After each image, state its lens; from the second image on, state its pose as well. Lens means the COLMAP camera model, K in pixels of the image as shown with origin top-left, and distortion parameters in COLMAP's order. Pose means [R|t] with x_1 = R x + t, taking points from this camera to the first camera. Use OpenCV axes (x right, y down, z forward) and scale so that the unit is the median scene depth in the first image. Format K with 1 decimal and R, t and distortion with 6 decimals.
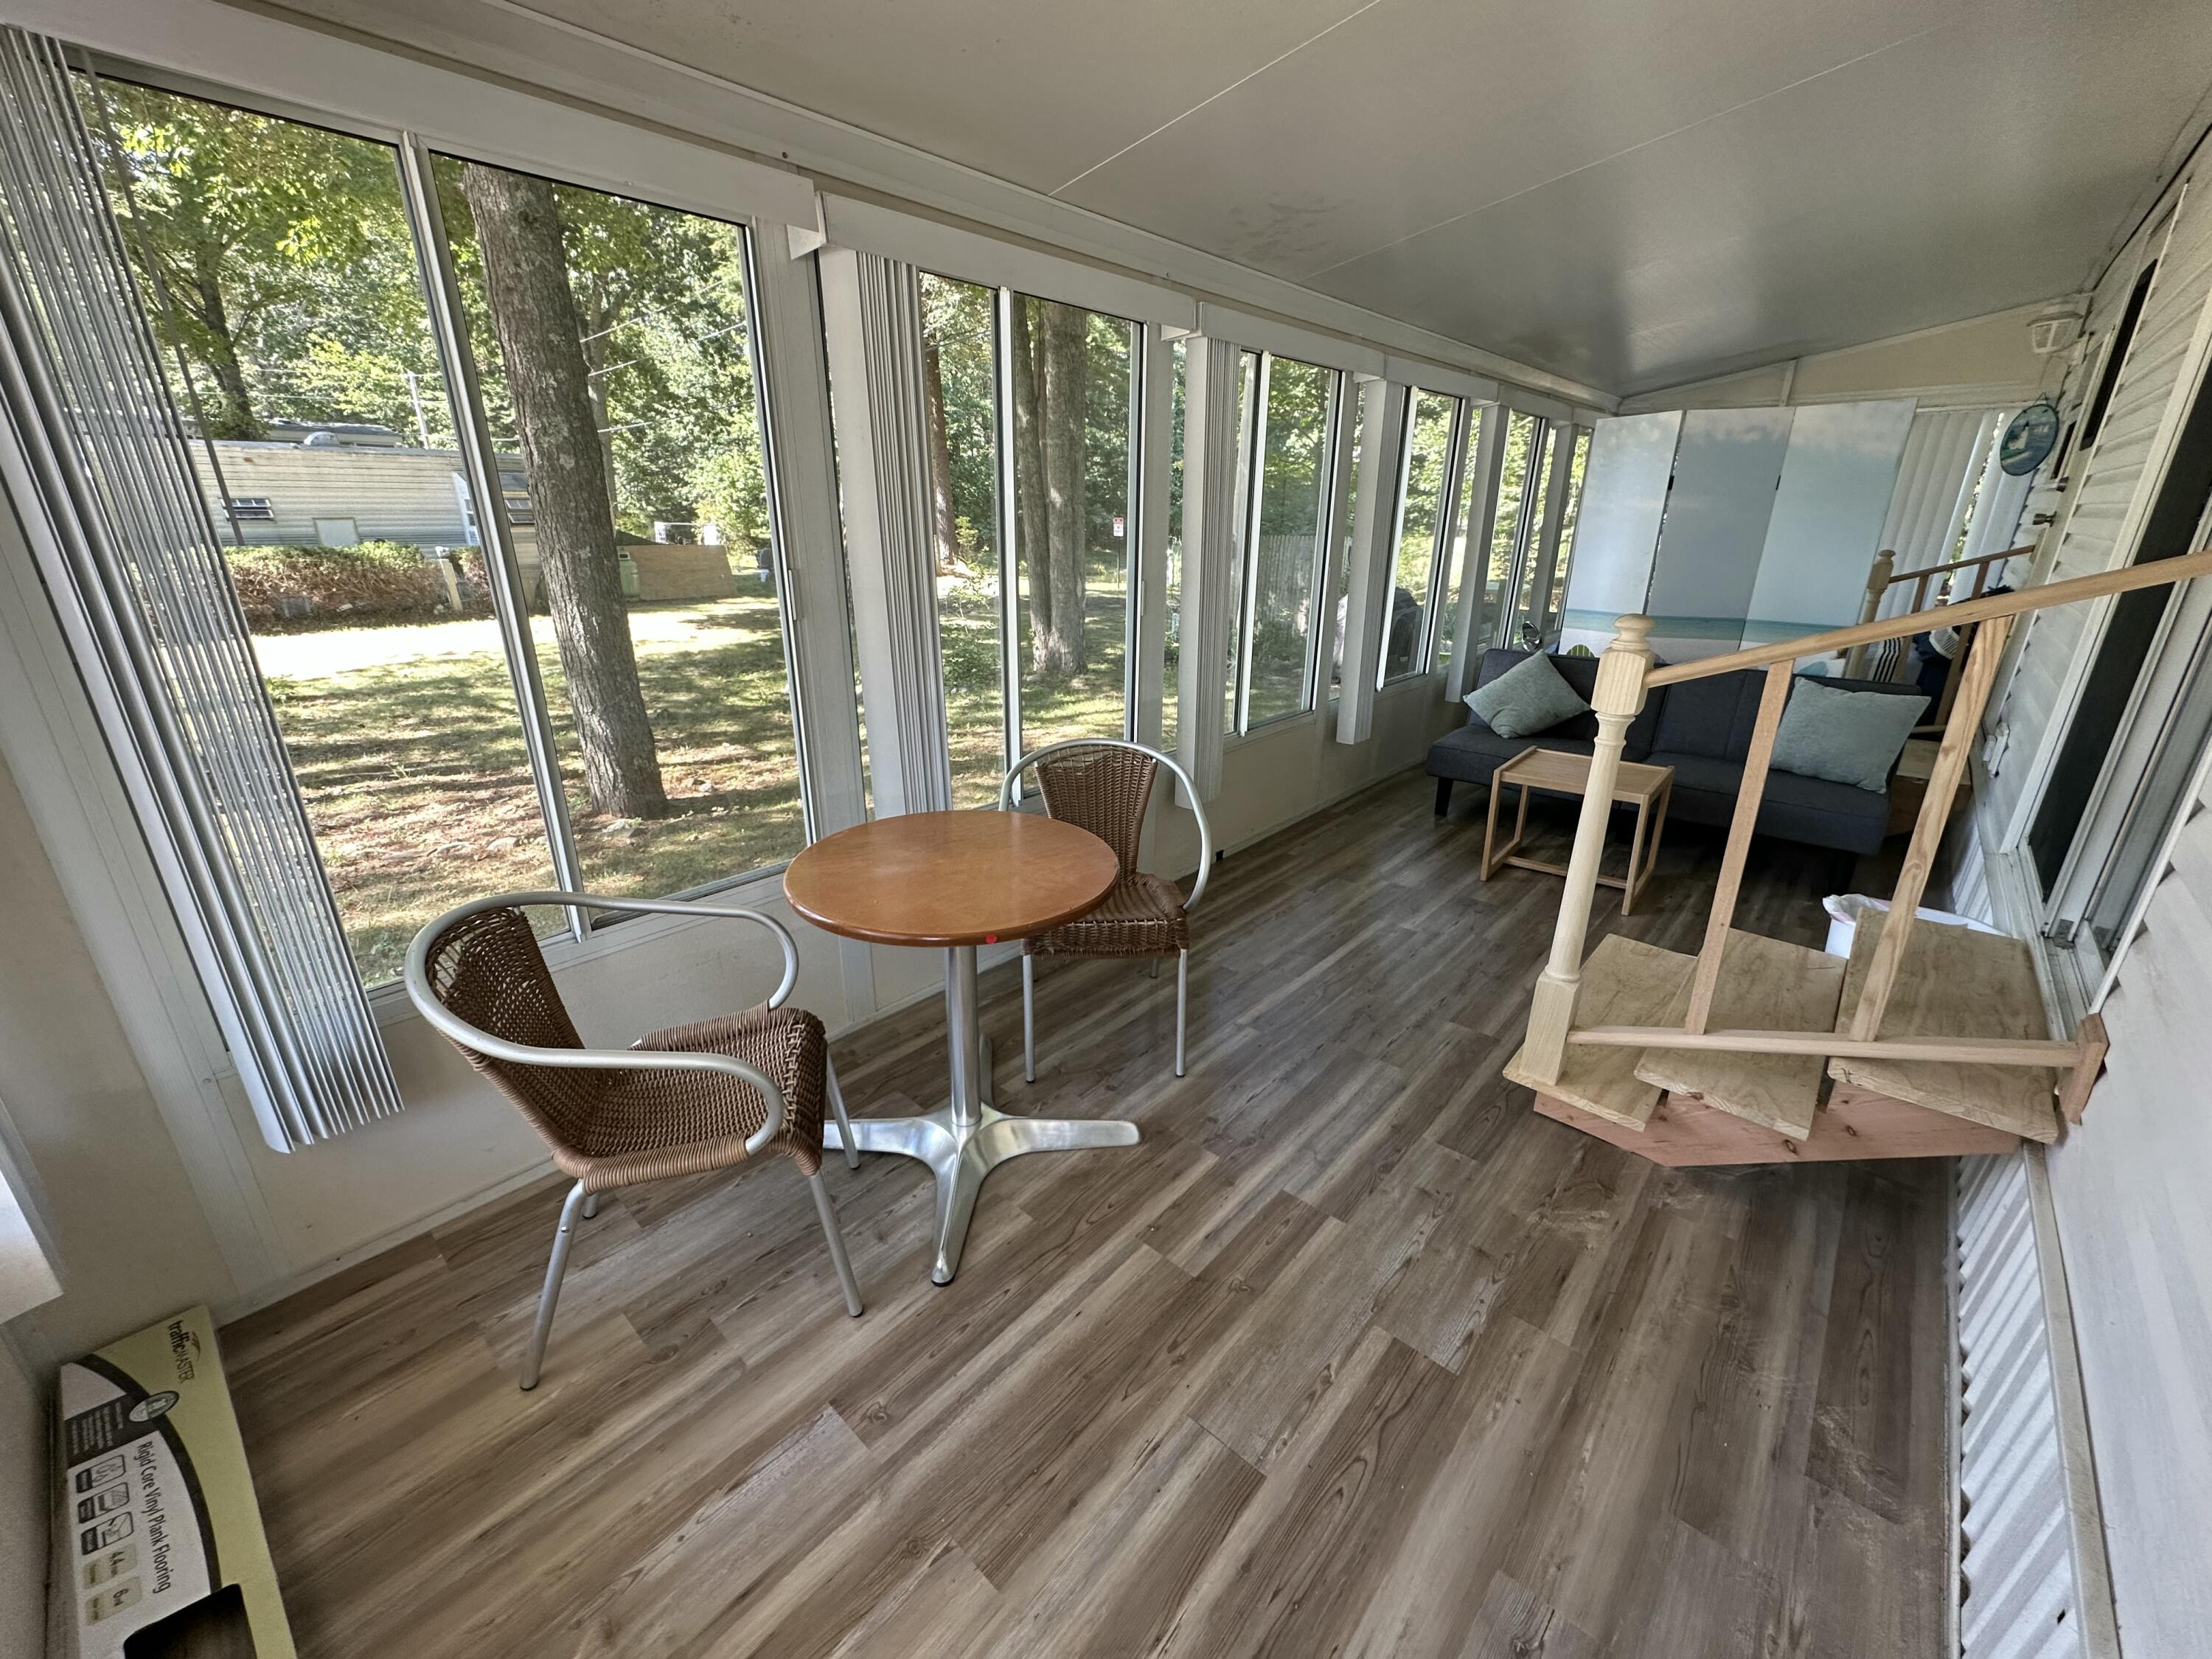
lens RADIAL K [[883.2, 0, 1107.0], [0, 883.2, 827.1], [0, 0, 1]] dist [-0.002615, 0.000071]
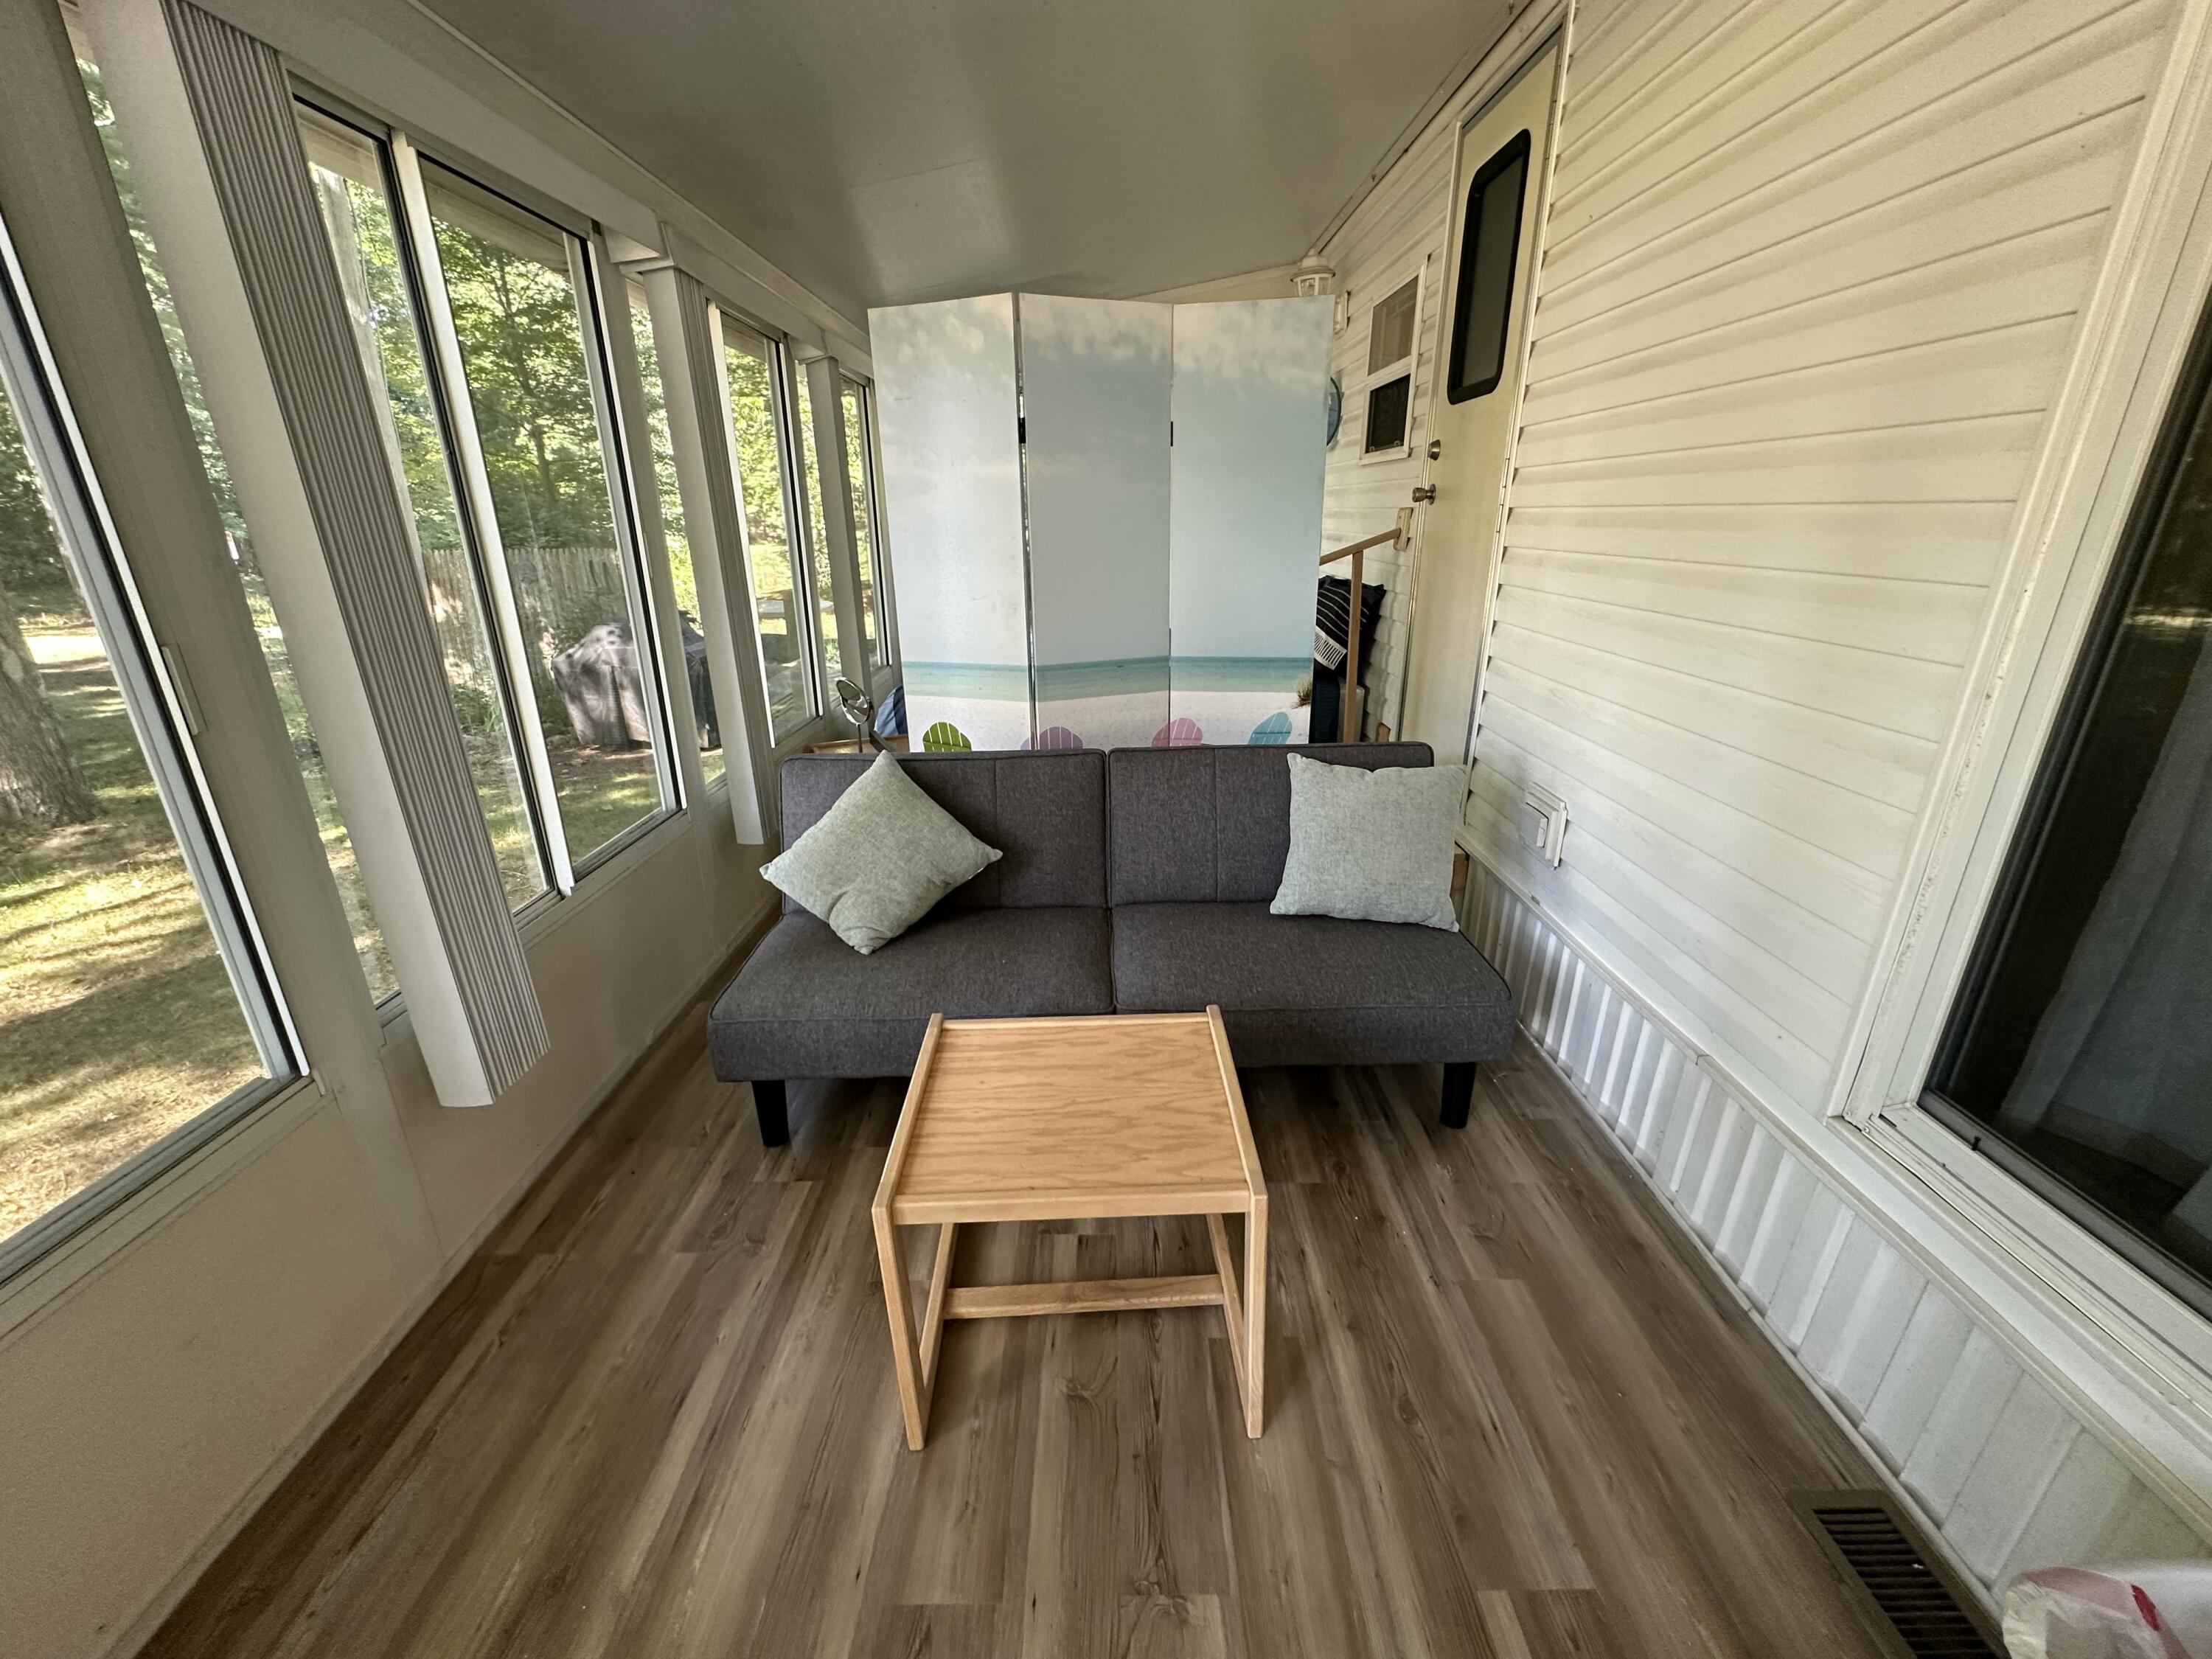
lens RADIAL K [[862.4, 0, 1109.5], [0, 862.4, 826.8], [0, 0, 1]] dist [0.000308, 0.000113]
pose [[0.748040, -0.237118, 0.619847, 0.571874], [0.237340, 0.967805, 0.083802, -0.364138], [-0.619762, 0.084427, 0.780235, 1.127430]]
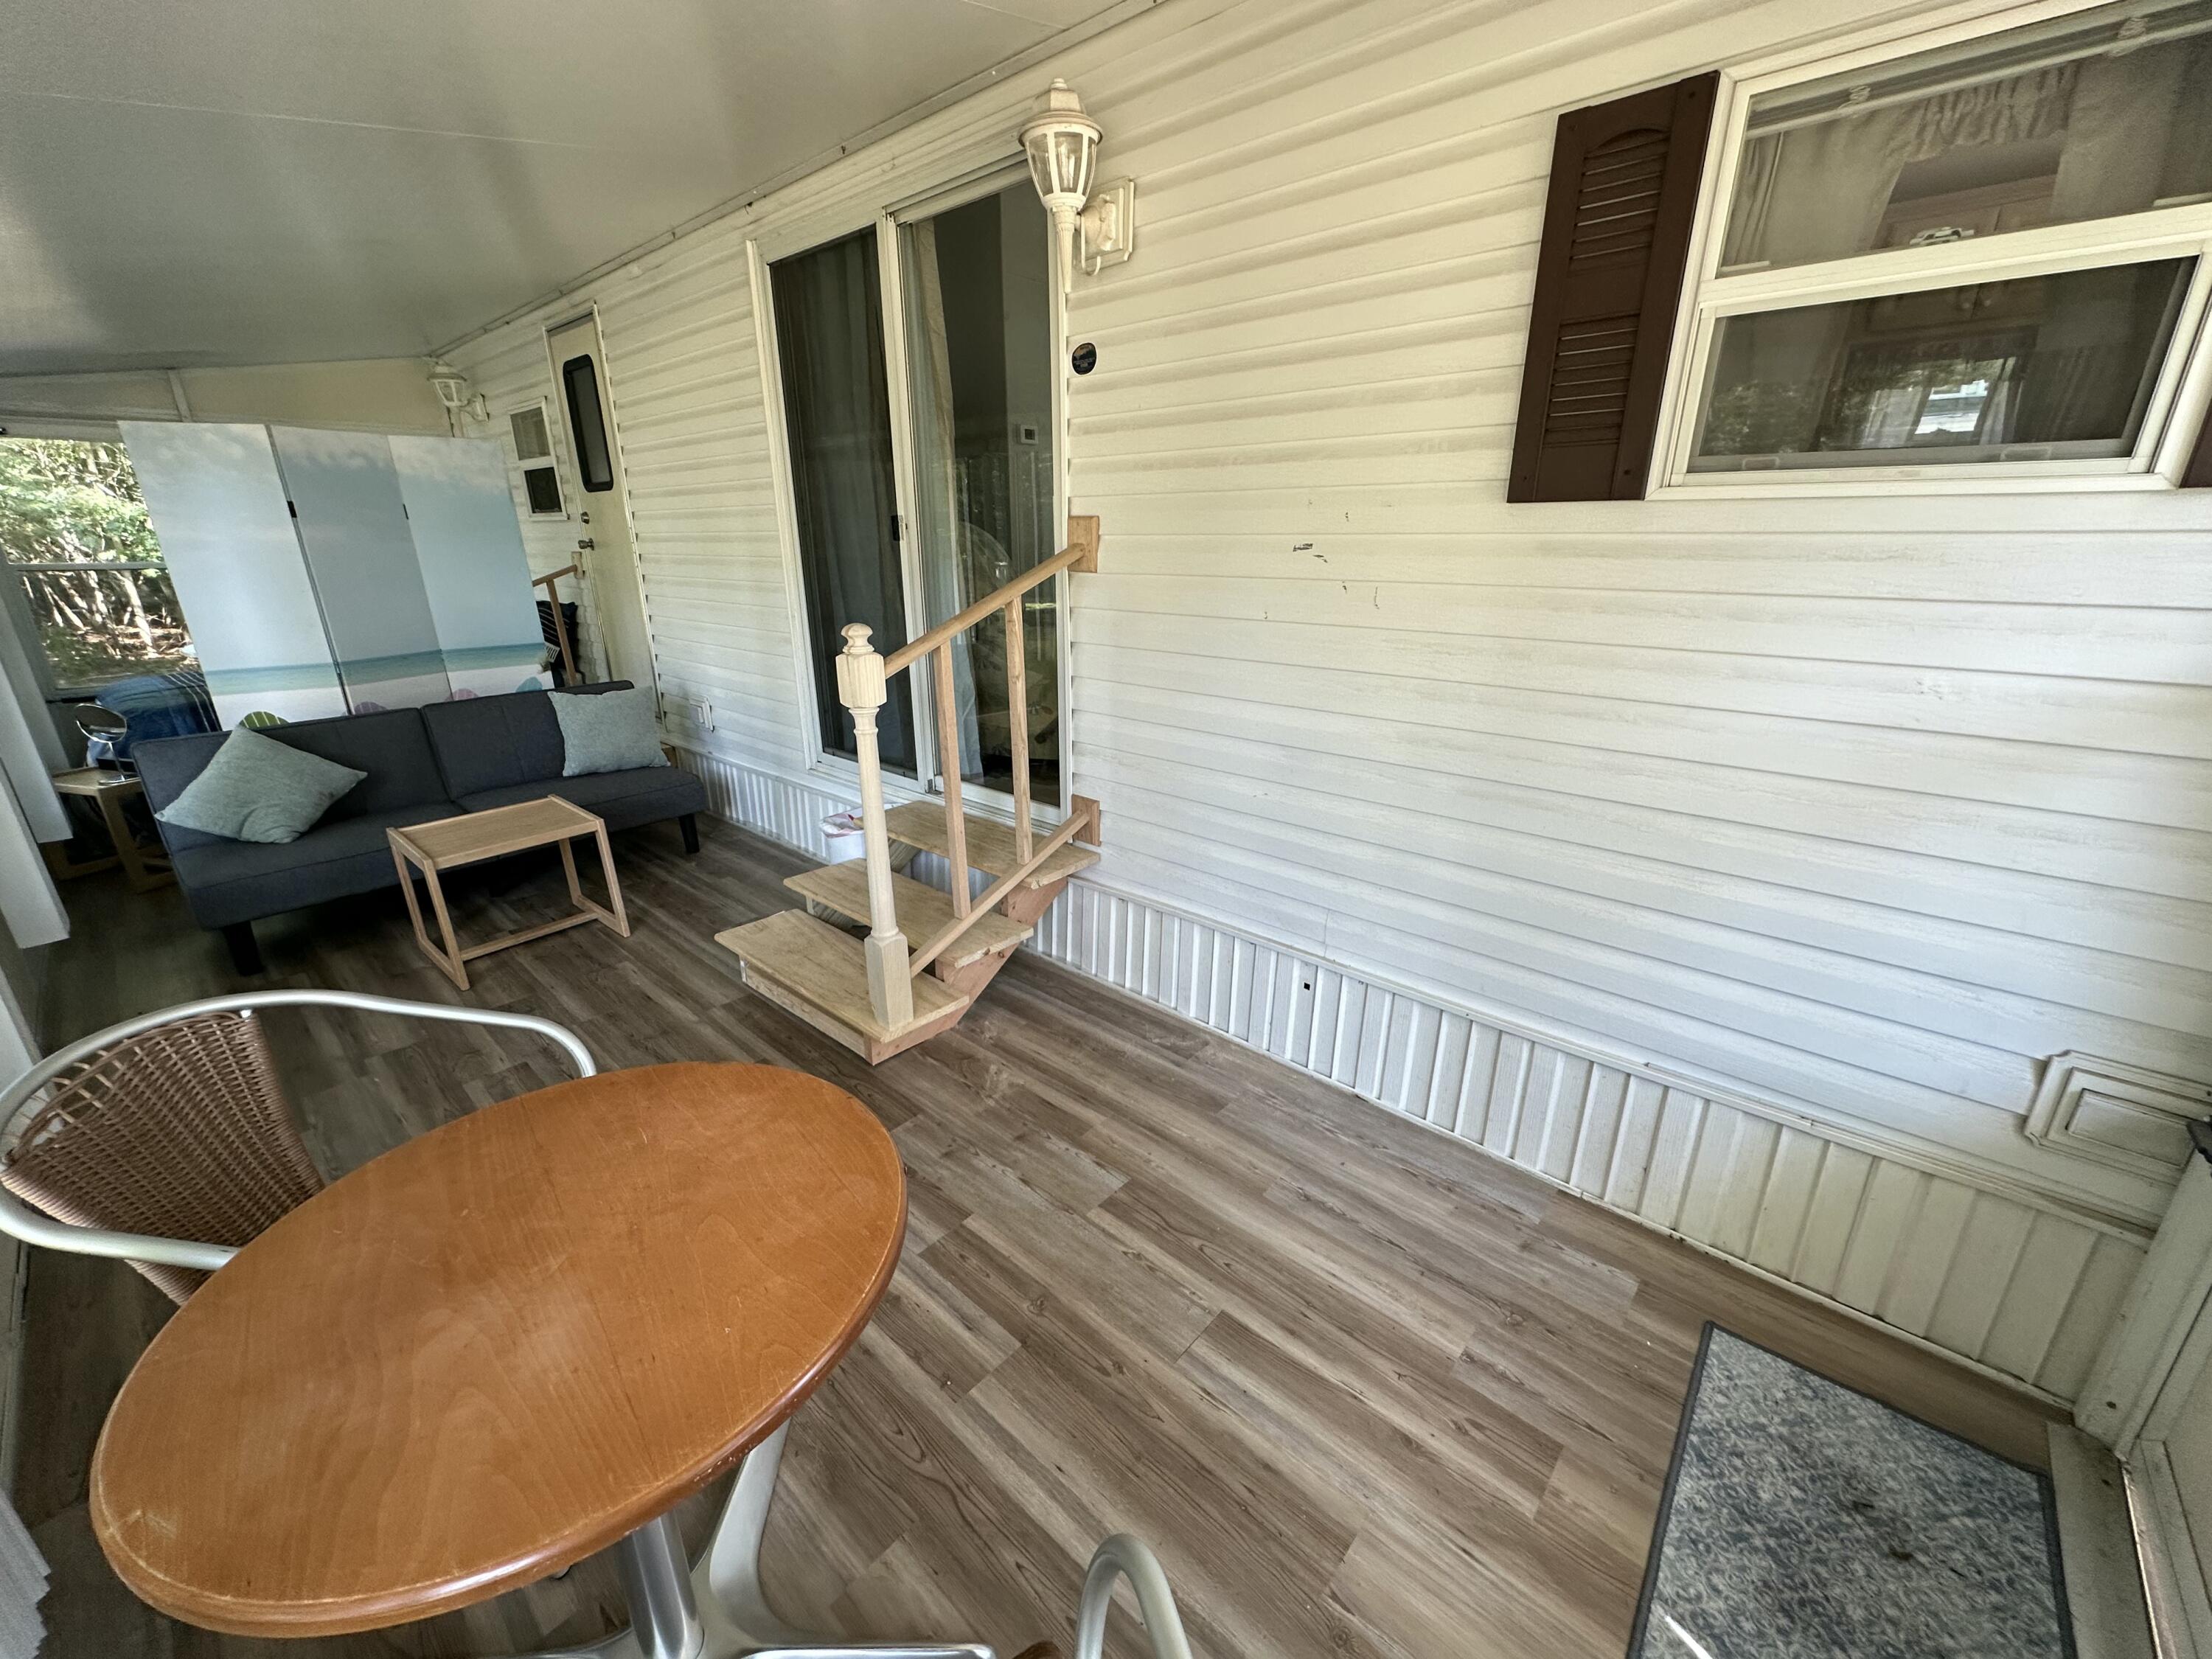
lens RADIAL K [[881.6, 0, 1107.2], [0, 881.6, 827.9], [0, 0, 1]] dist [-0.001483, 0.000086]
pose [[0.004751, -0.319428, 0.947599, -0.518976], [0.346807, 0.889322, 0.298045, -0.194059], [-0.937924, 0.327218, 0.115005, 0.526918]]
